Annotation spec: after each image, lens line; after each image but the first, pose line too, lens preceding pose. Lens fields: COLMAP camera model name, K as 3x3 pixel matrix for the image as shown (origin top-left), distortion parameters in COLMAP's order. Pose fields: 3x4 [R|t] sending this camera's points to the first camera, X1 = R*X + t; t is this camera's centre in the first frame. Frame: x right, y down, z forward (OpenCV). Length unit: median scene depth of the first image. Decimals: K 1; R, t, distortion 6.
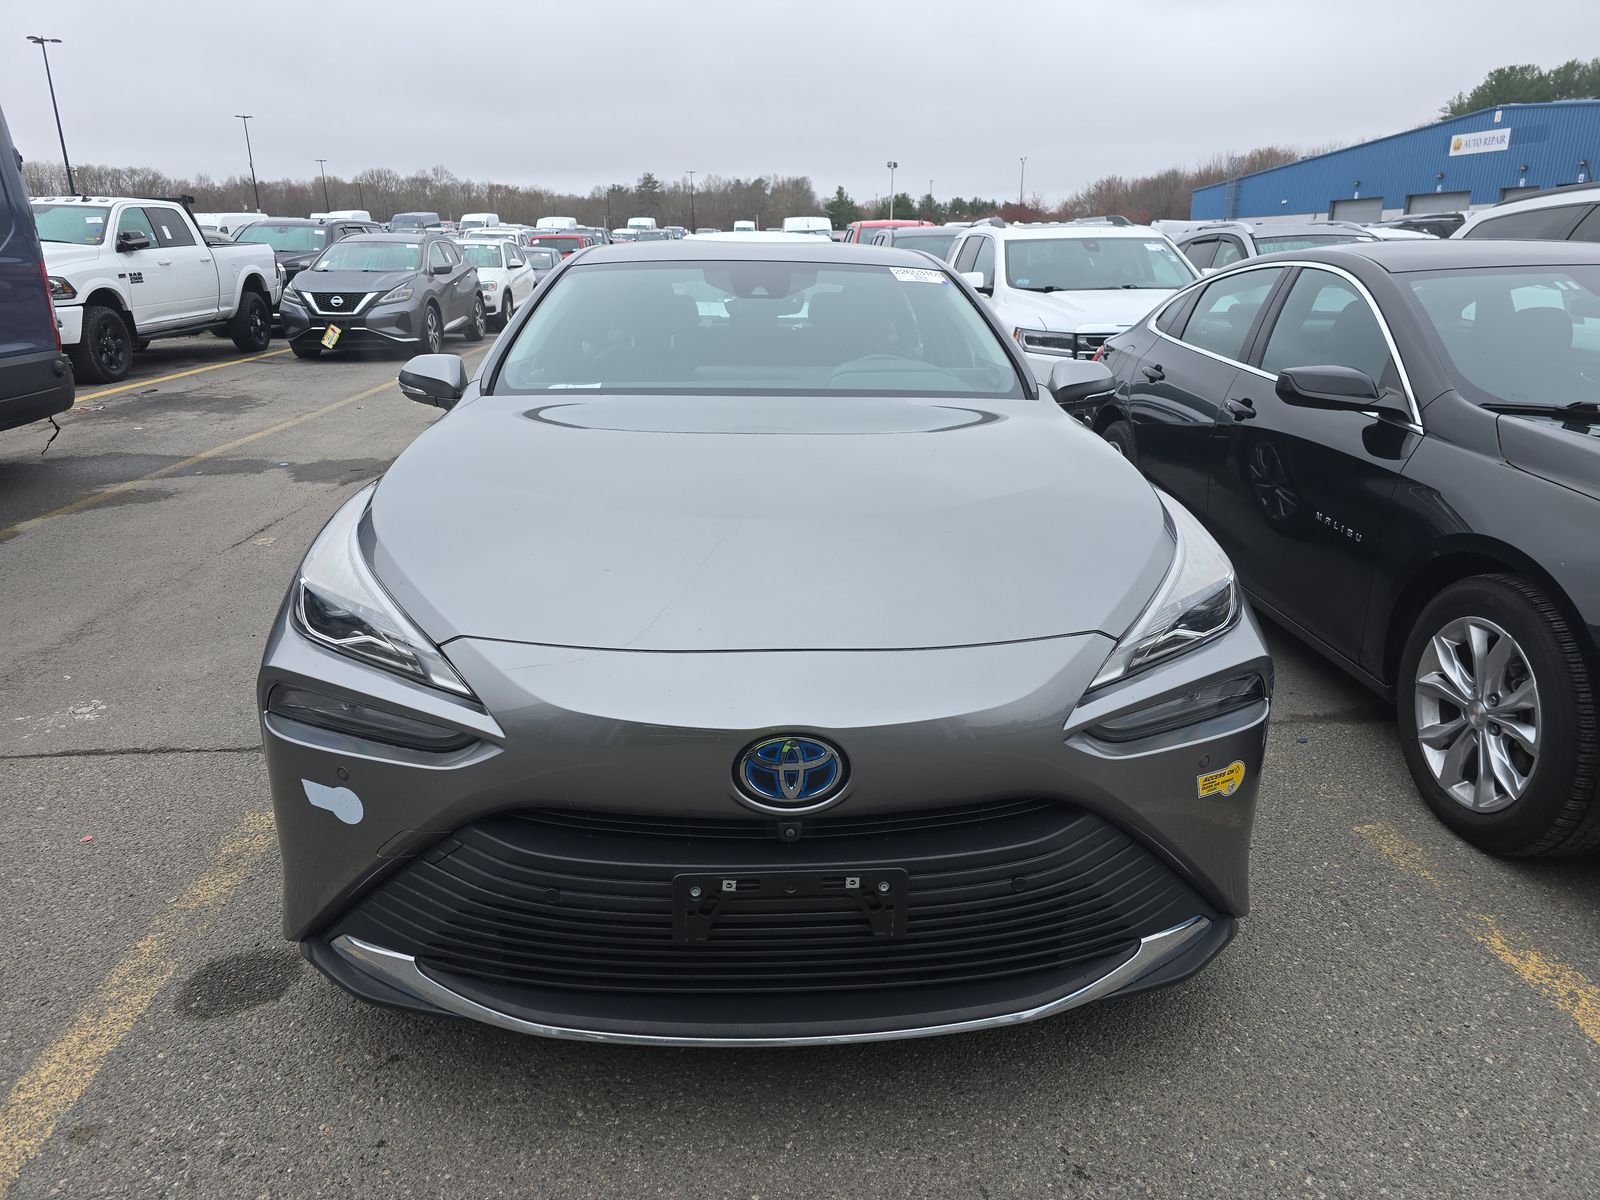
lens RADIAL K [[1059.3, 0, 805.3], [0, 1059.3, 602.4], [0, 0, 1]] dist [0.053650, -0.036288]
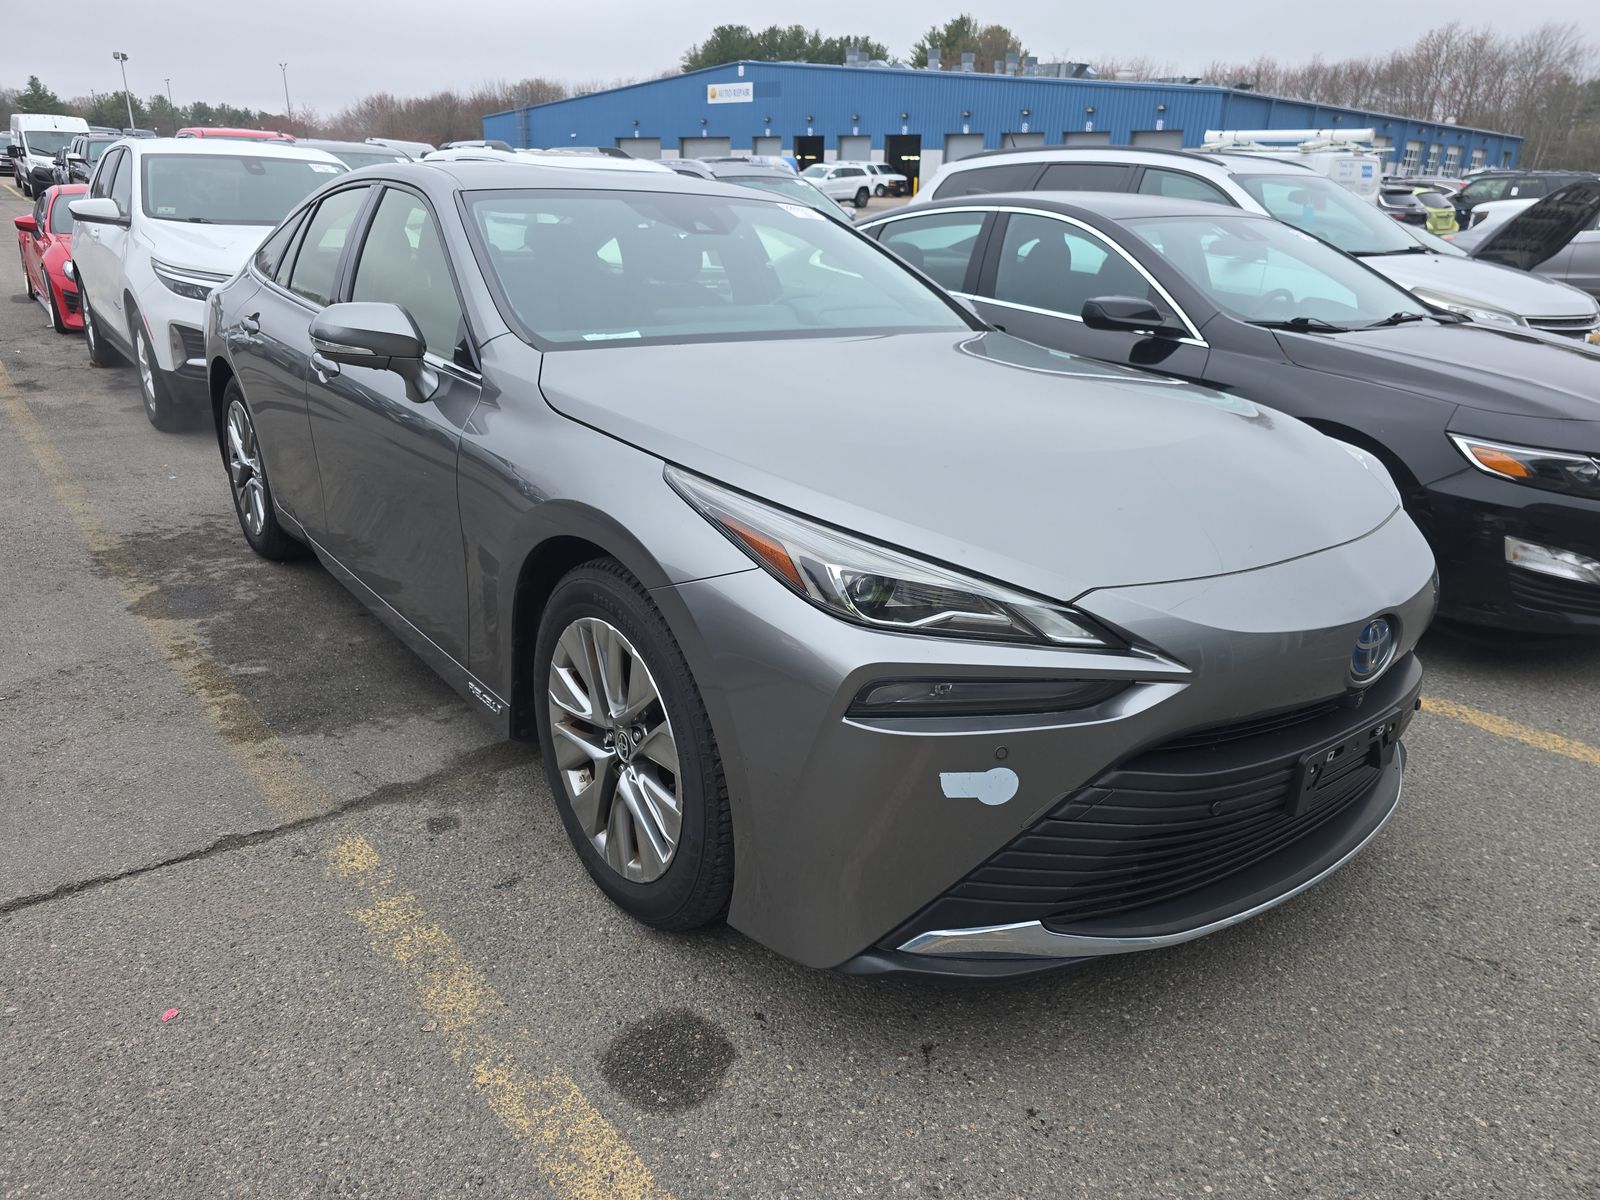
lens RADIAL K [[1059.3, 0, 805.3], [0, 1059.3, 602.4], [0, 0, 1]] dist [0.053650, -0.036288]
pose [[0.827251, -0.176663, 0.533334, -0.815677], [0.144163, 0.984240, 0.102412, -0.073342], [-0.543022, -0.007833, 0.839682, 0.232169]]
